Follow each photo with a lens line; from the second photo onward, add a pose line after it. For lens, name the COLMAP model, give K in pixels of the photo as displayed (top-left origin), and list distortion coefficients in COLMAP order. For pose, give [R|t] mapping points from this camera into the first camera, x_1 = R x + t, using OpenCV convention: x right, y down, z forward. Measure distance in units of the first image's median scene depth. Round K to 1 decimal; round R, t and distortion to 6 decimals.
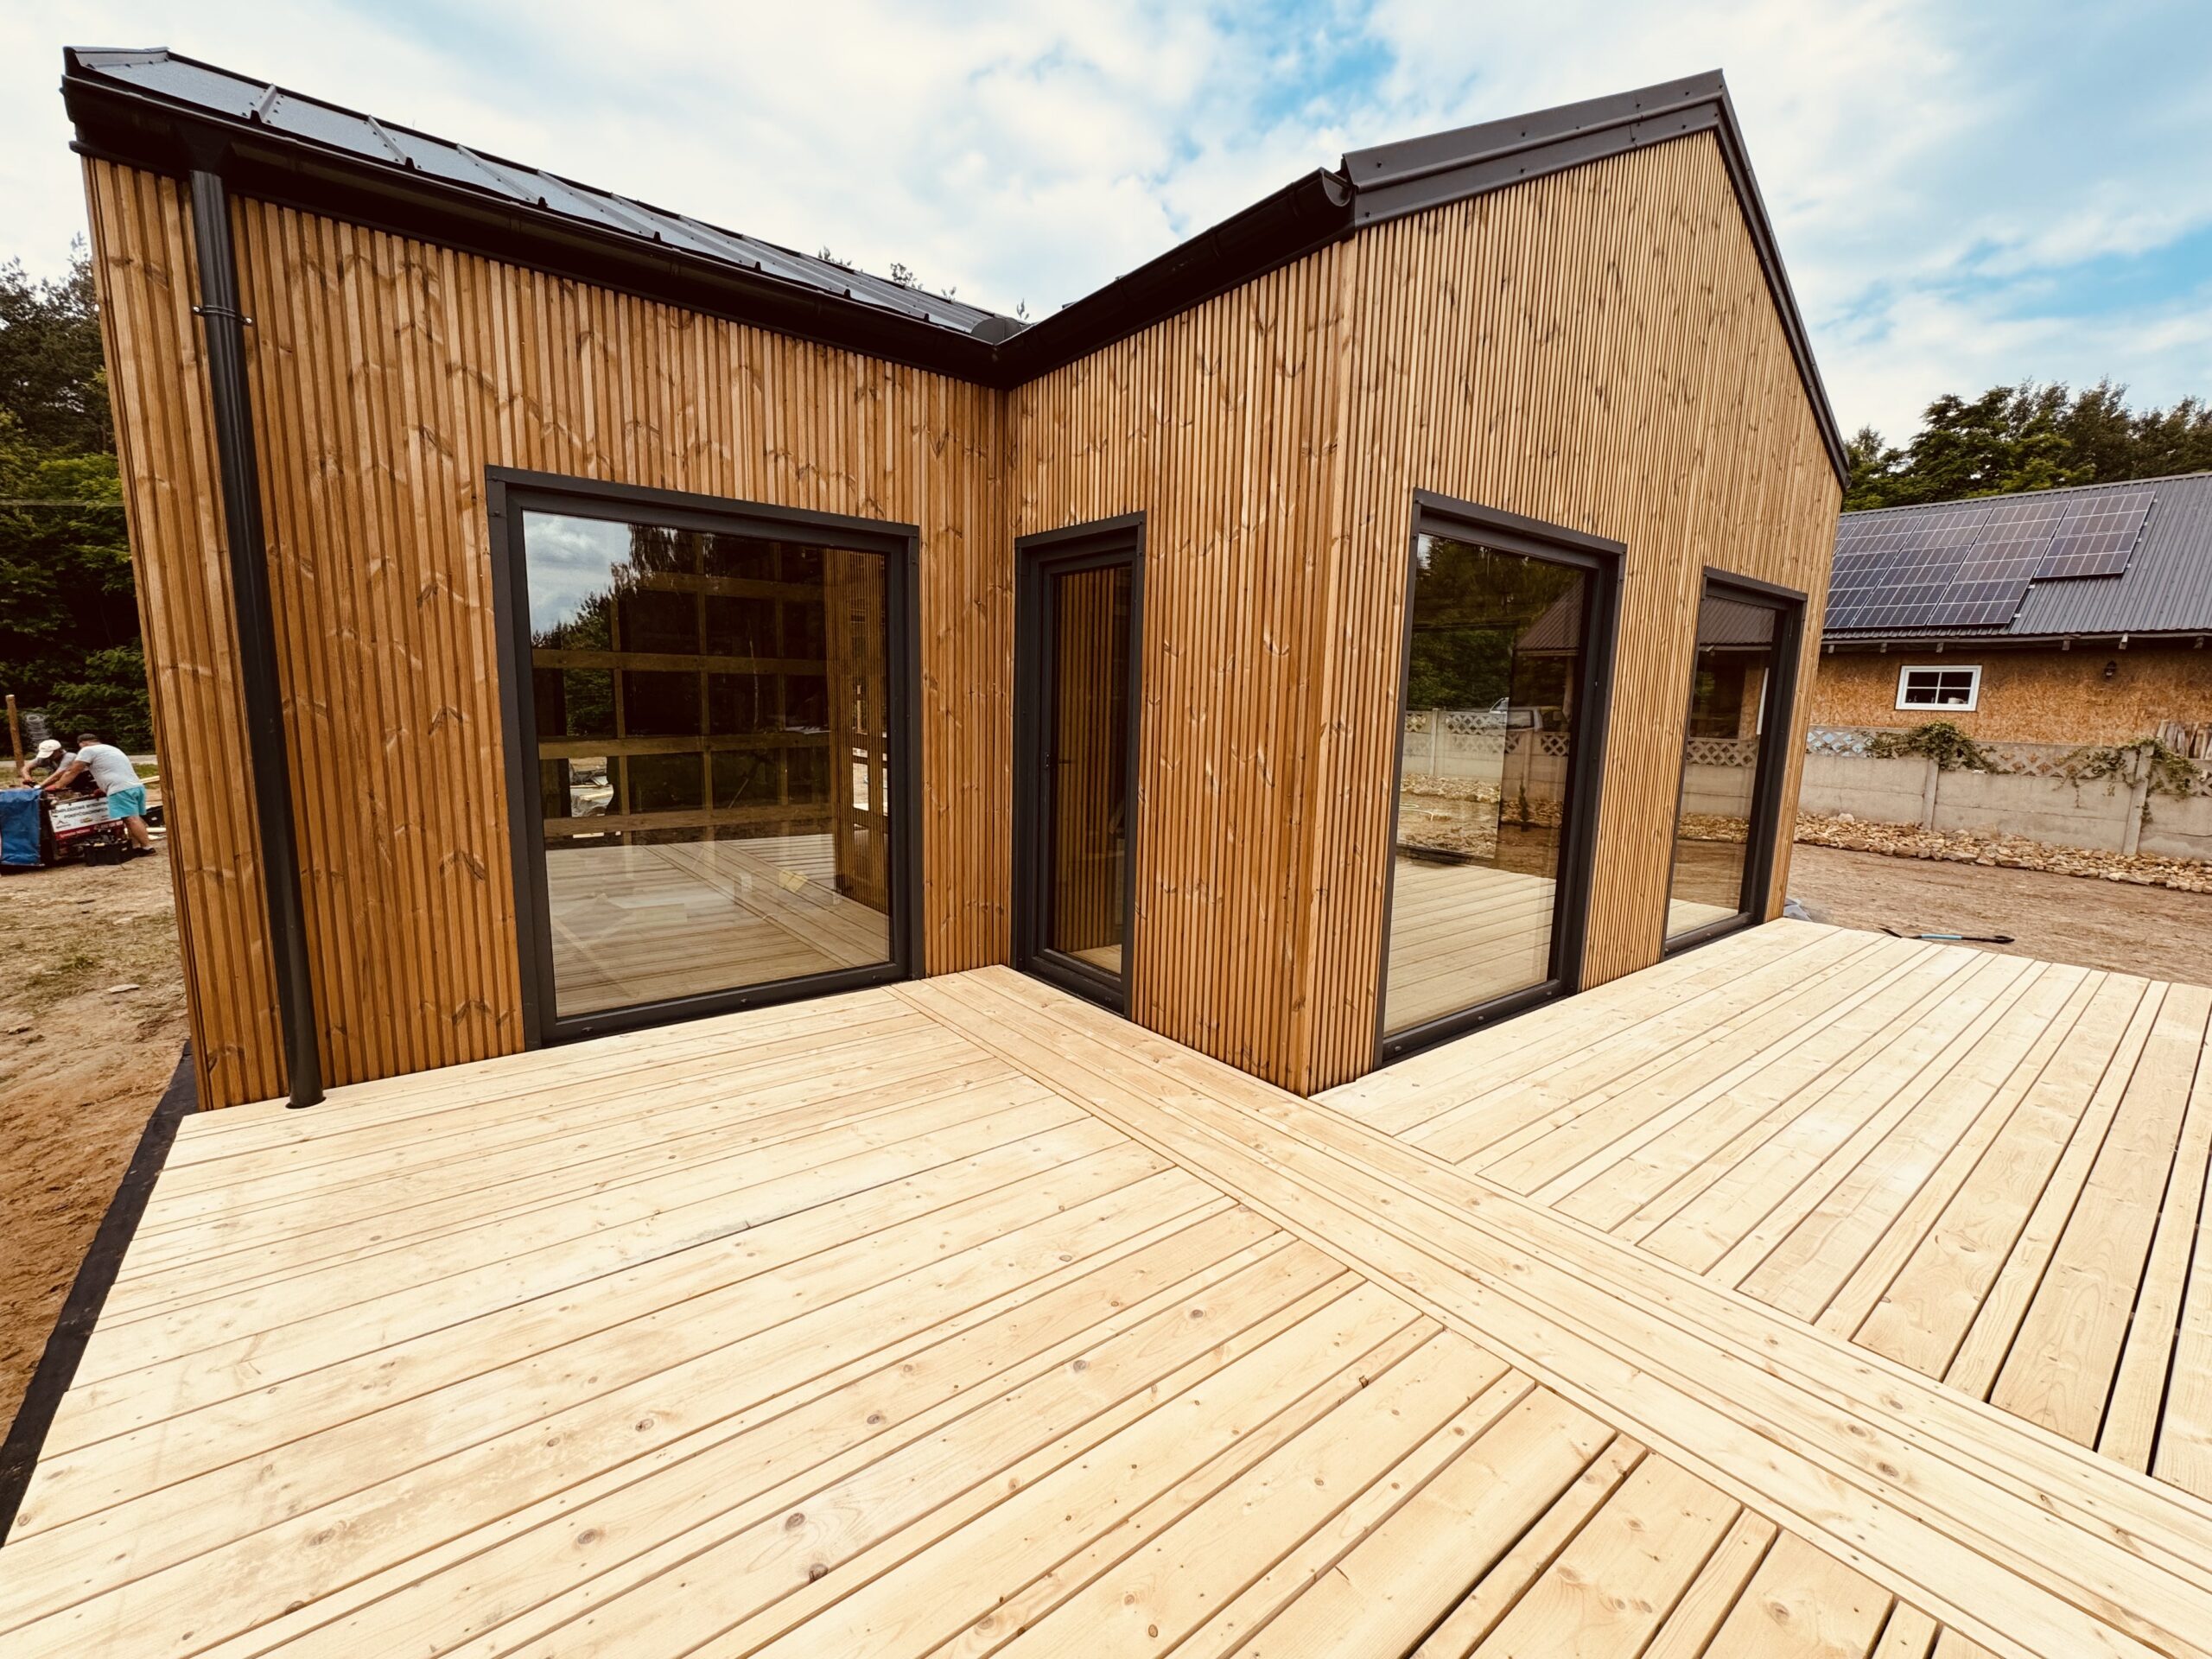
lens RADIAL K [[926.8, 0, 1107.9], [0, 926.8, 819.5], [0, 0, 1]] dist [0.002922, 0.000155]
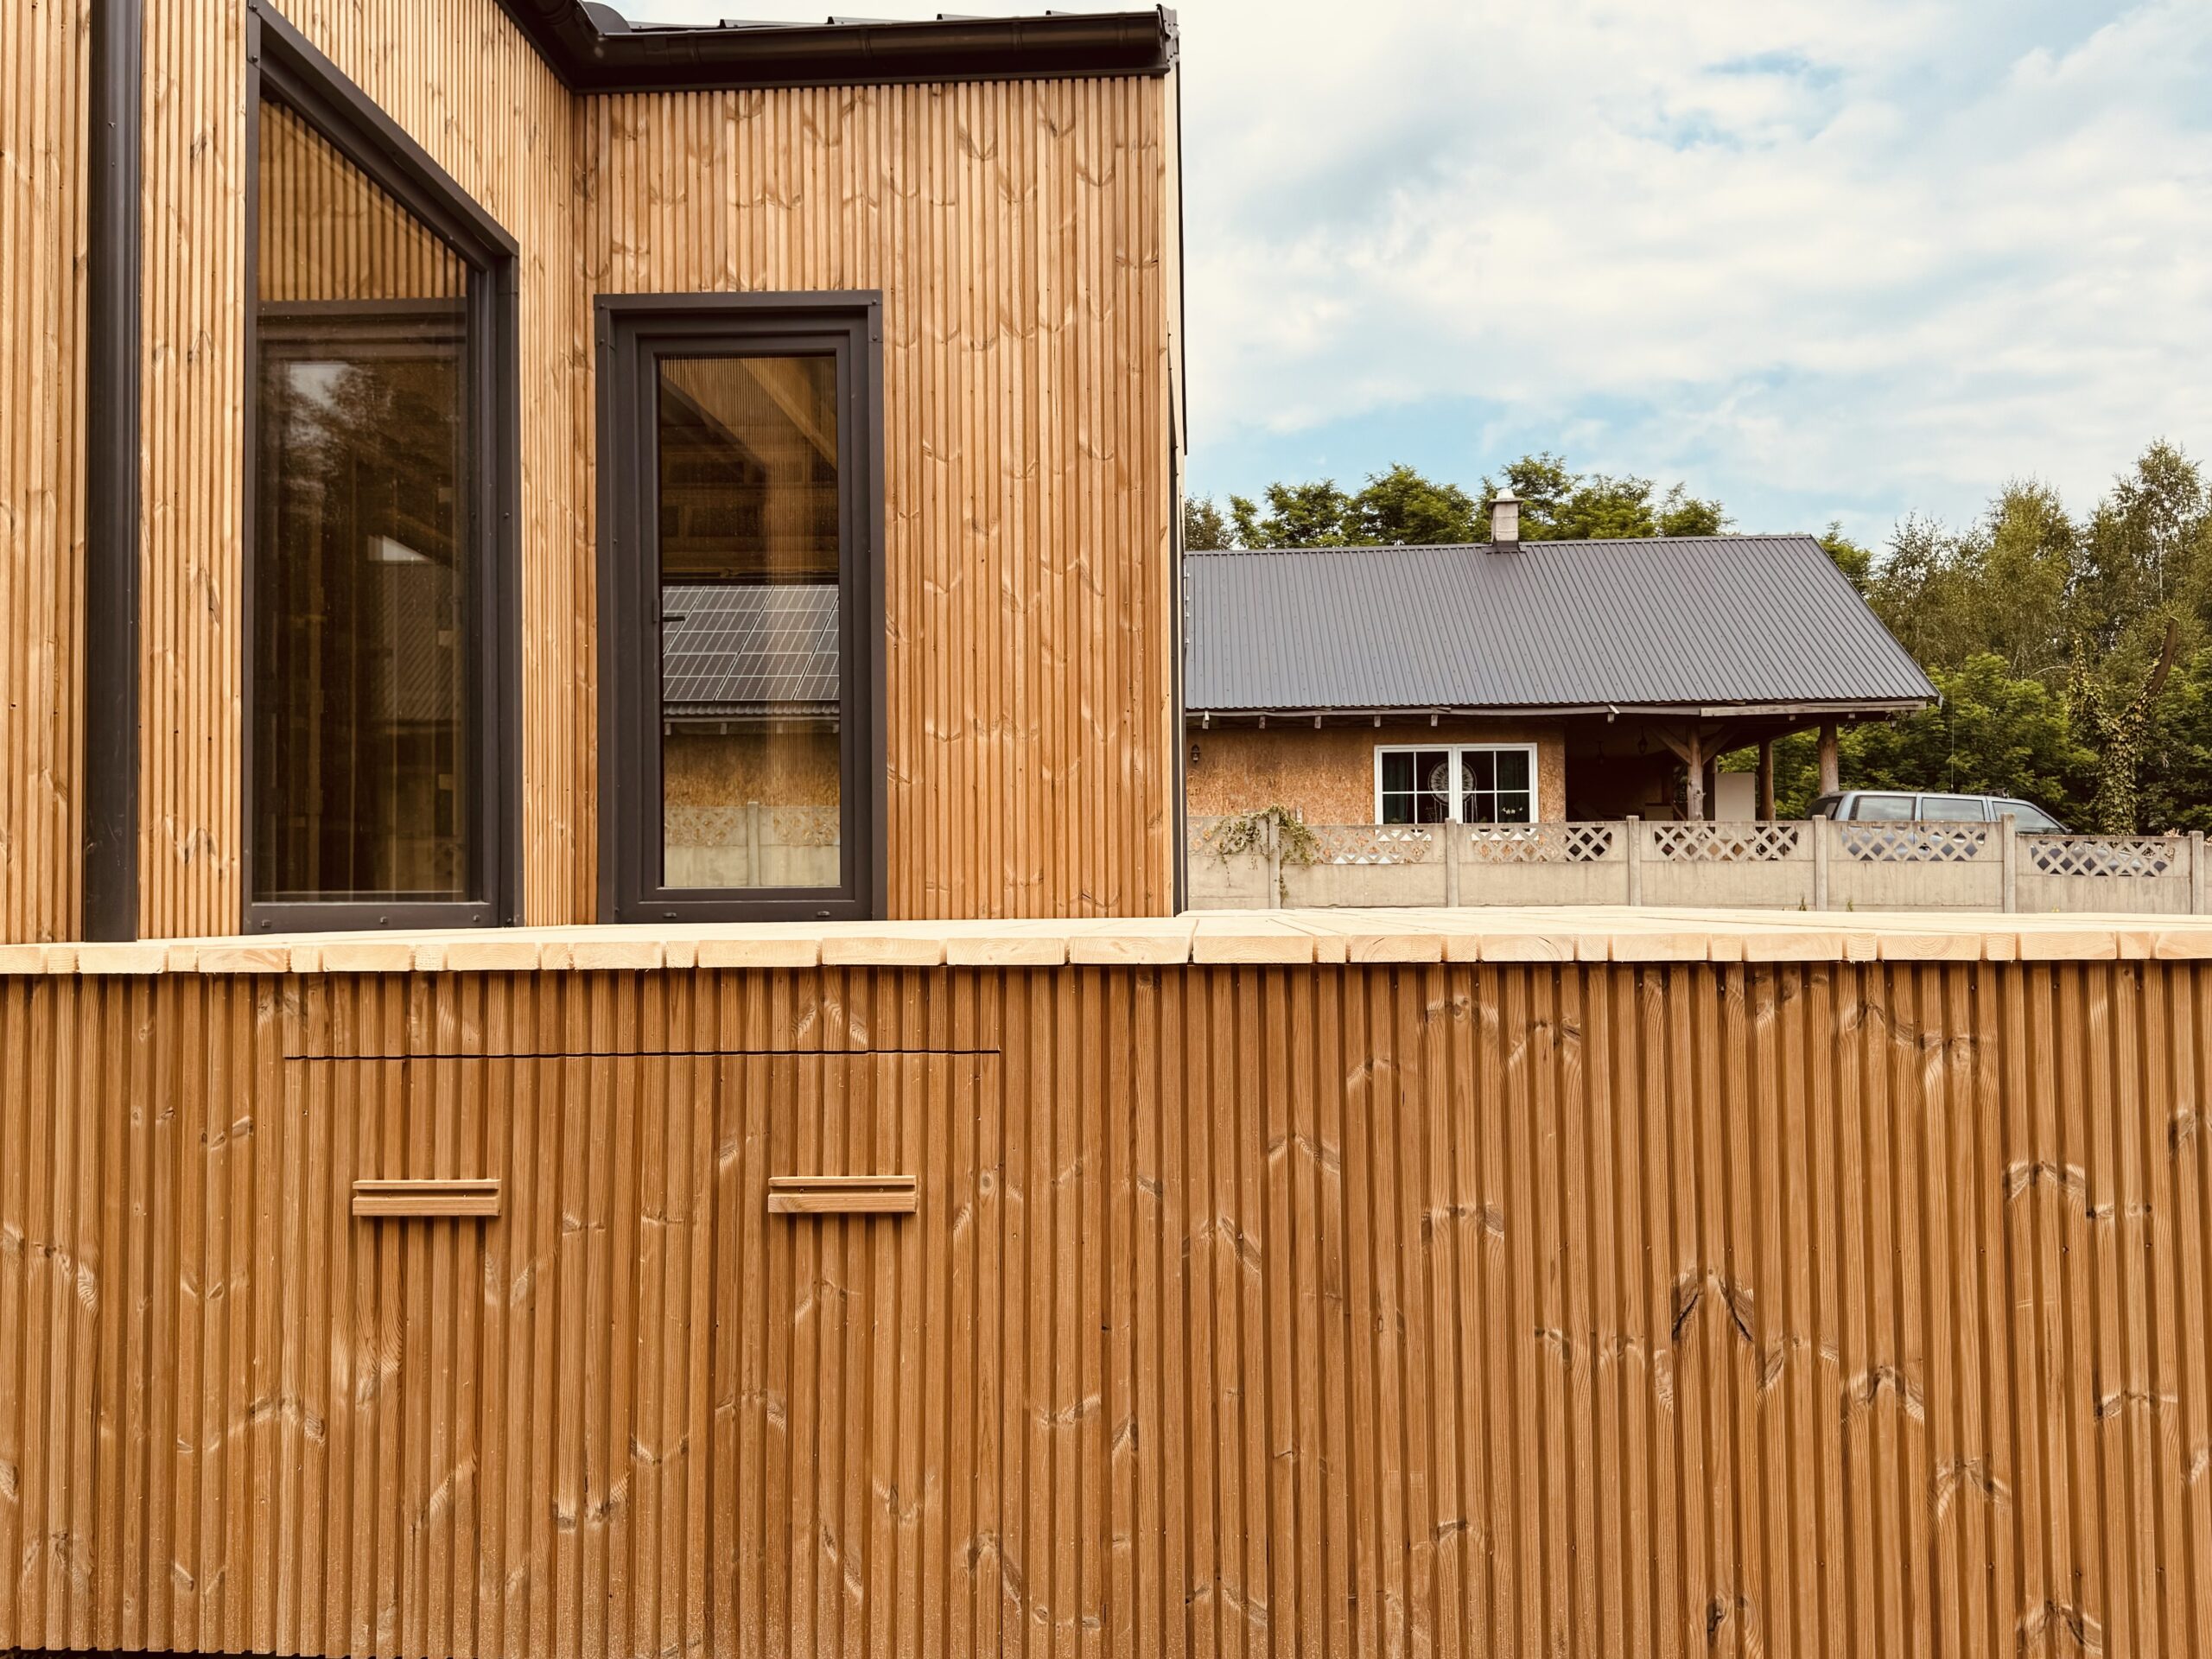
lens RADIAL K [[1790.6, 0, 1110.7], [0, 1790.6, 831.8], [0, 0, 1]] dist [0.008616, -0.015649]
pose [[0.670923, -0.001193, 0.741526, -1.080164], [0.111396, 0.988813, -0.099199, 0.353528], [-0.733112, 0.149158, 0.663550, -0.160905]]
